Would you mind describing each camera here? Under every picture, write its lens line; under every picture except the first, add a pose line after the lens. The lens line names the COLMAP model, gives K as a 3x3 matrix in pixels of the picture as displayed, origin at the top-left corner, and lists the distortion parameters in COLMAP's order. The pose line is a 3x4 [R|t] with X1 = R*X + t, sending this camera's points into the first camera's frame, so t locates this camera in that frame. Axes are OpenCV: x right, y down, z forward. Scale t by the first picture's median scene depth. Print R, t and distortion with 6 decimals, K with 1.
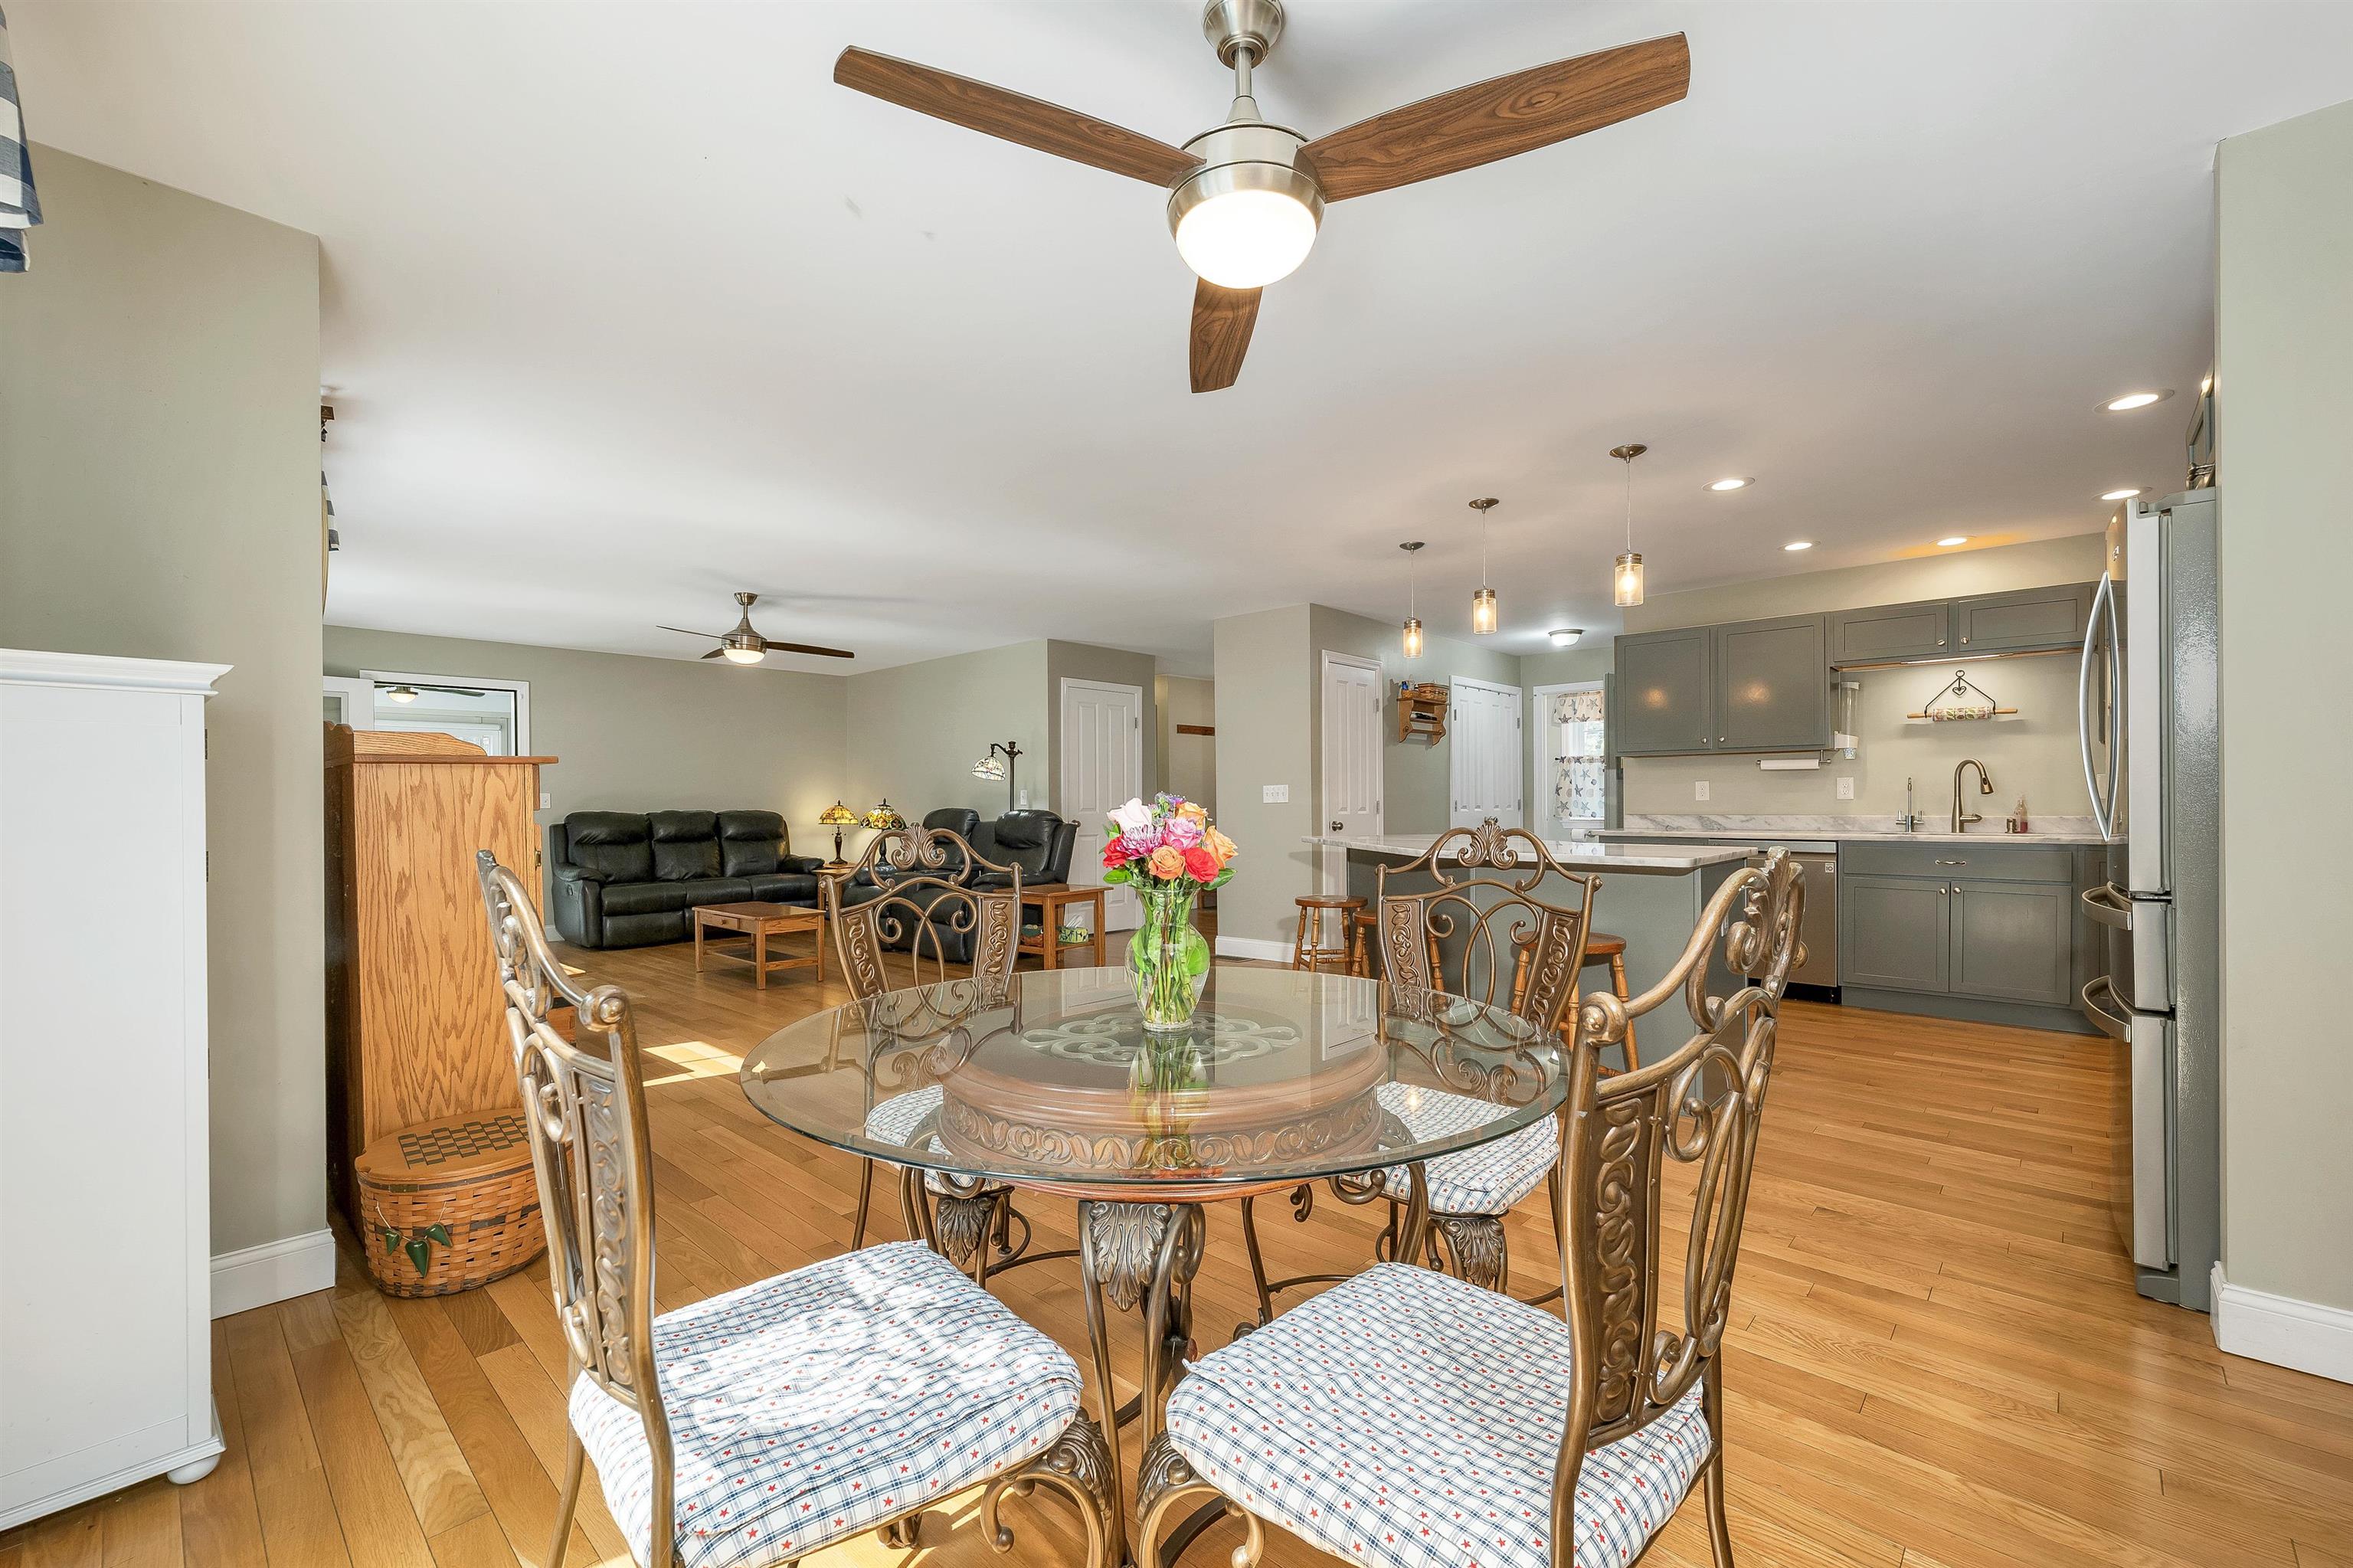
lens RADIAL K [[972.3, 0, 1153.4], [0, 972.3, 805.5], [0, 0, 1]] dist [0.004331, -0.000563]
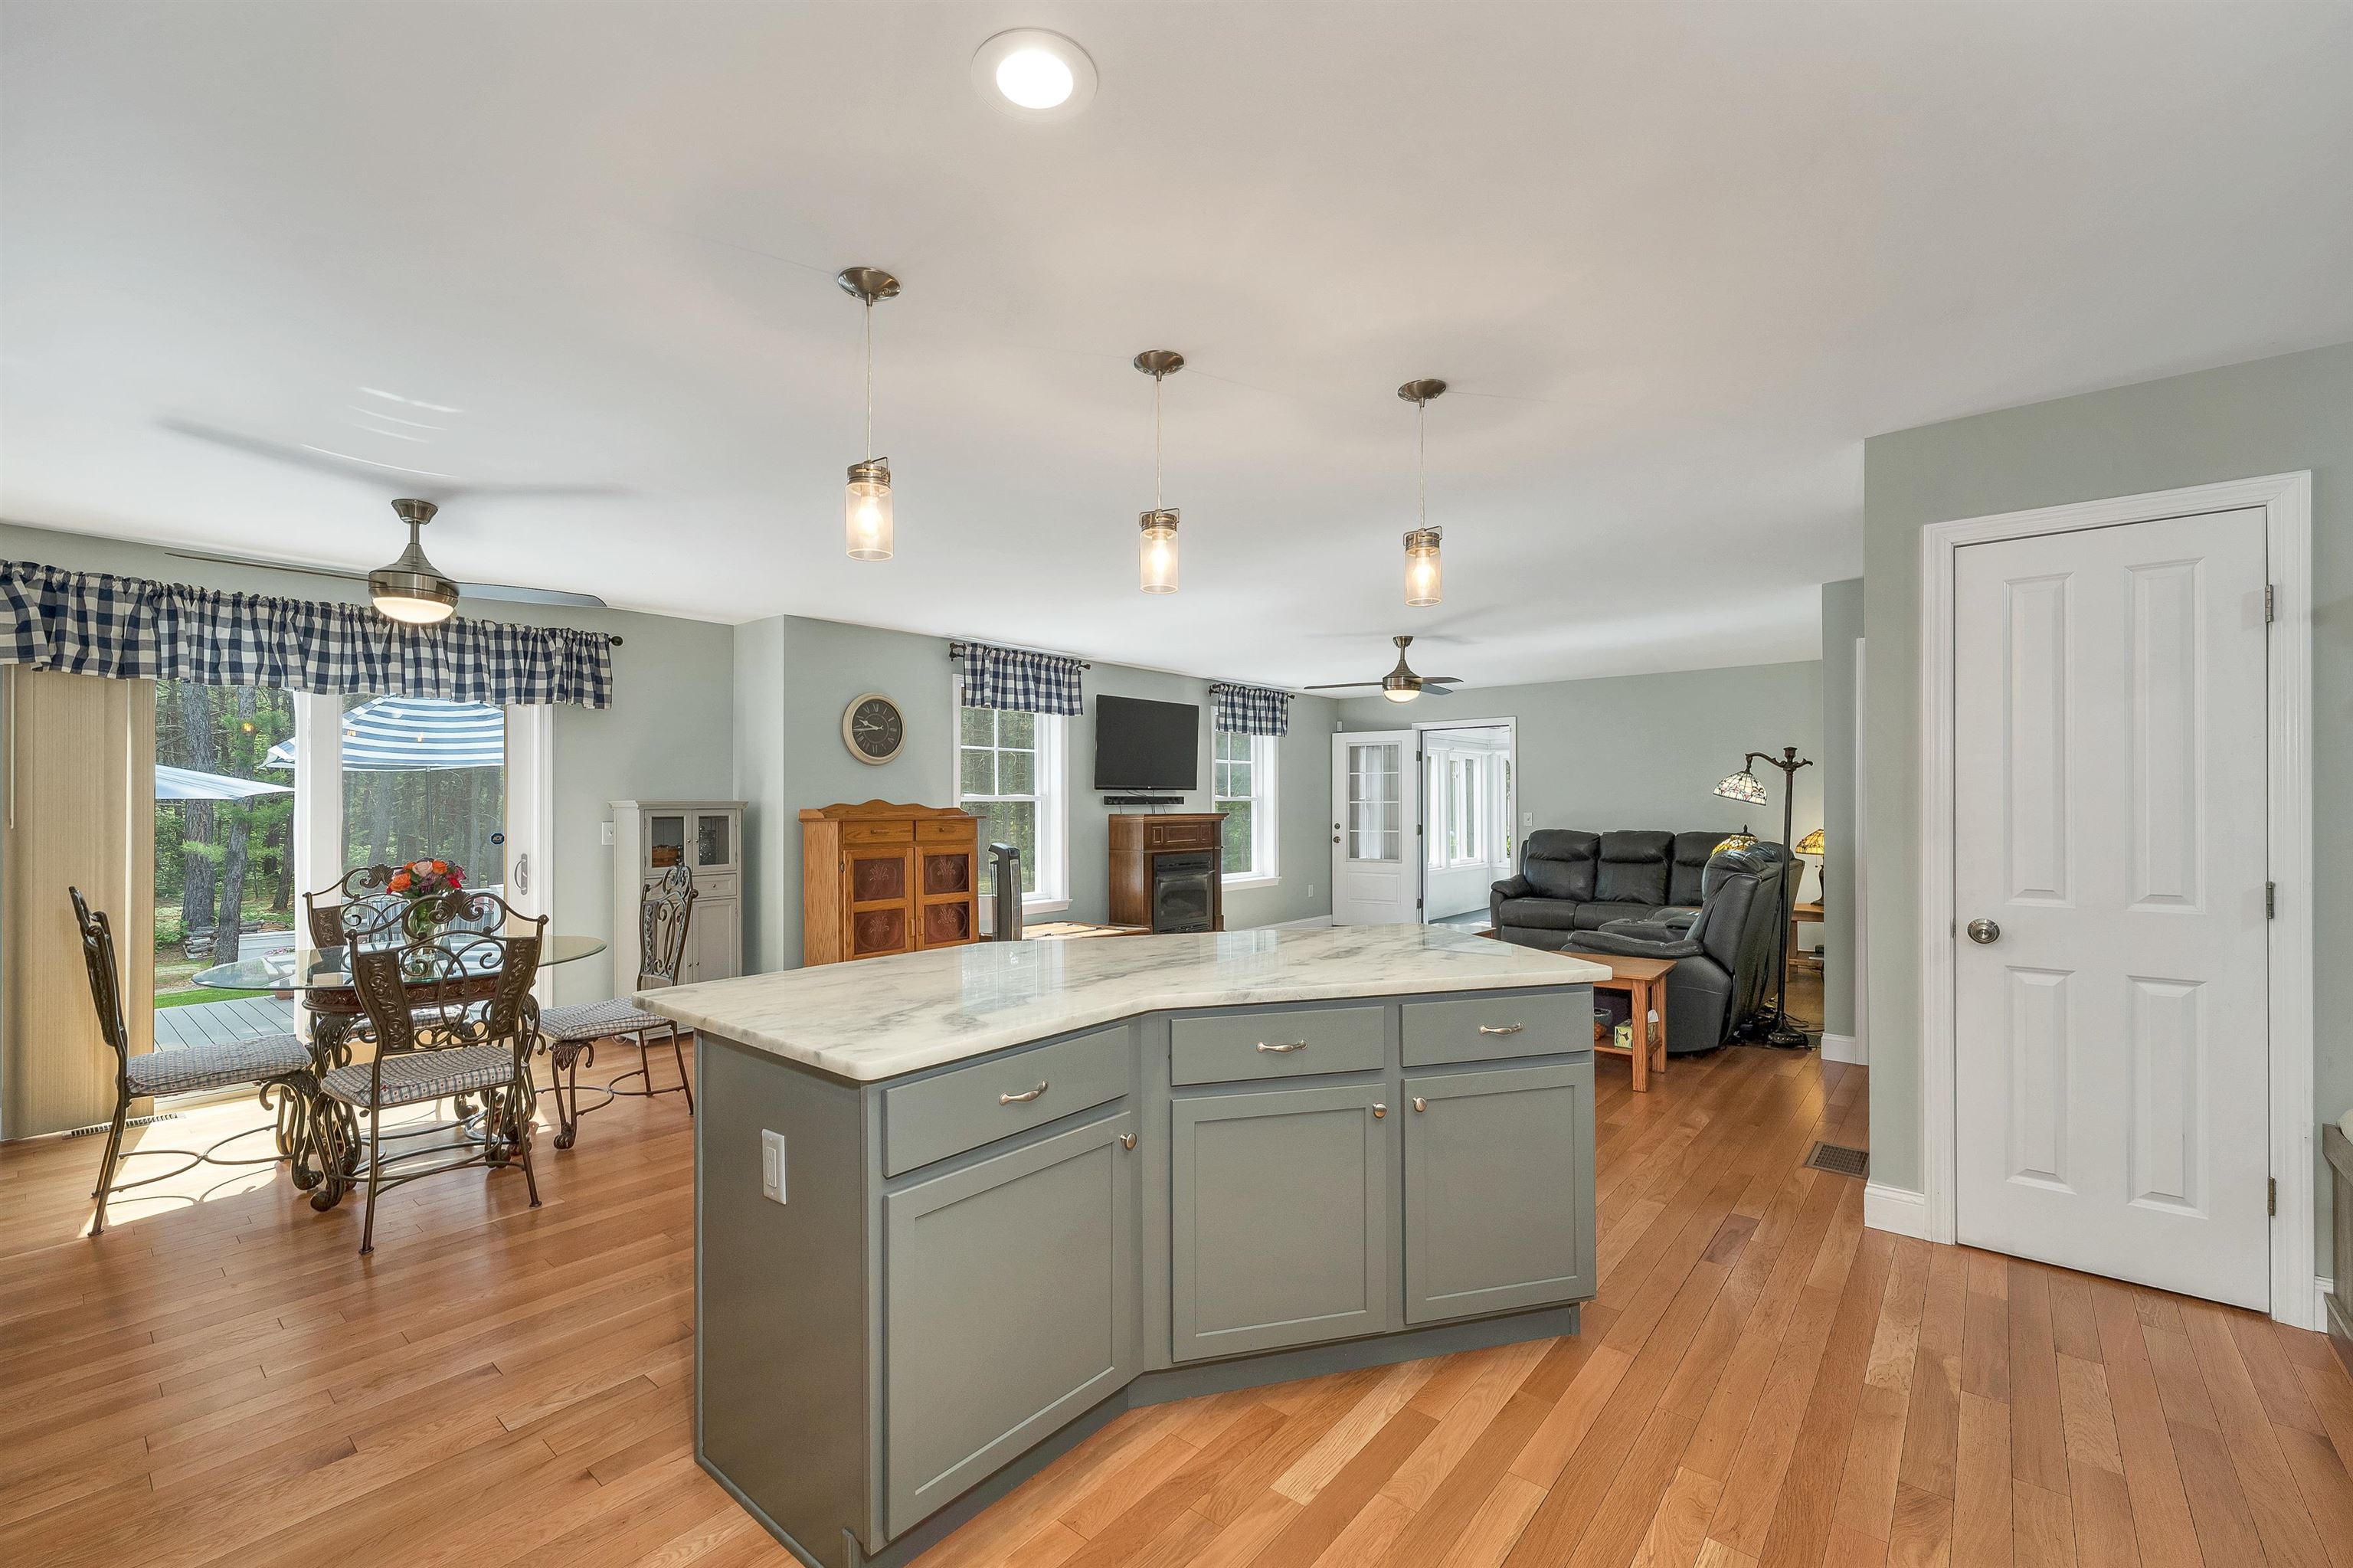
lens RADIAL K [[972.3, 0, 1166.1], [0, 972.3, 799.7], [0, 0, 1]] dist [0.004331, -0.000563]
pose [[0.033327, 0.006459, -0.999424, 0.642865], [0.002973, 0.999974, 0.006562, -0.045634], [0.999440, -0.003190, 0.033307, 0.703988]]
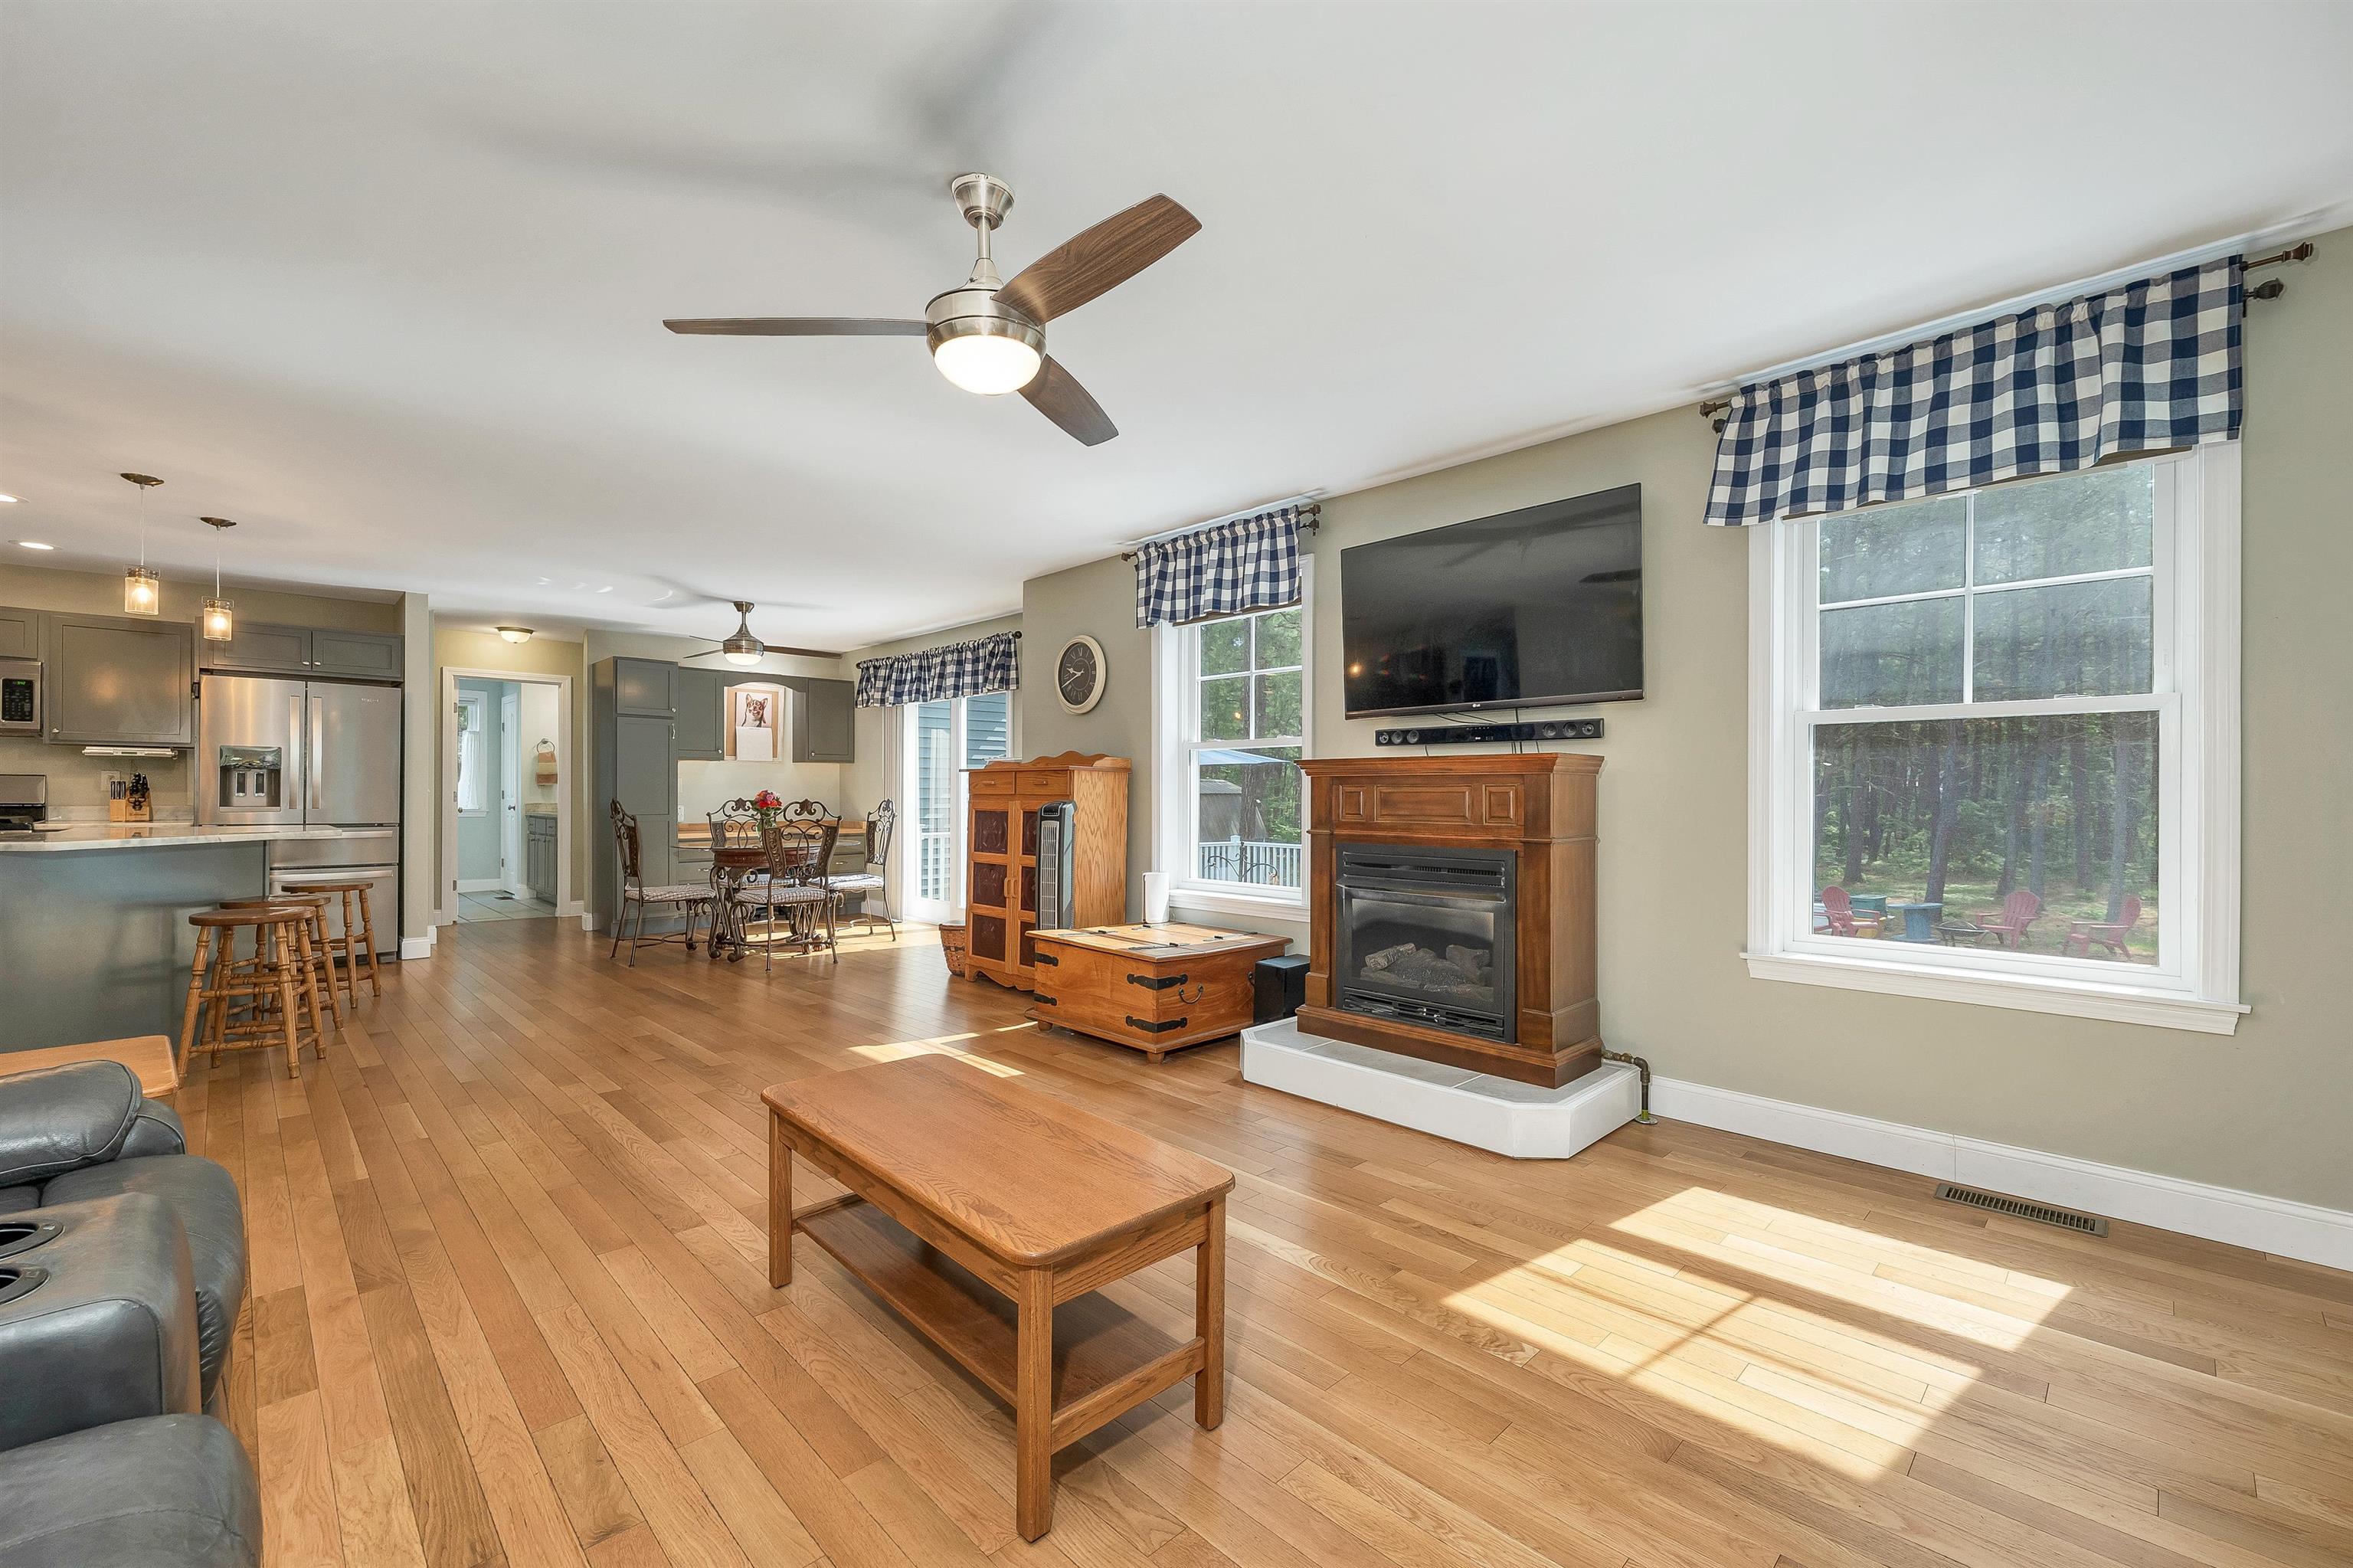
lens RADIAL K [[972.3, 0, 1179.1], [0, 972.3, 789.7], [0, 0, 1]] dist [0.004331, -0.000563]
pose [[-0.998048, 0.005346, 0.062219, -0.512734], [0.004846, 0.999955, -0.008197, 0.004388], [-0.062260, -0.007880, -0.998029, 1.348259]]
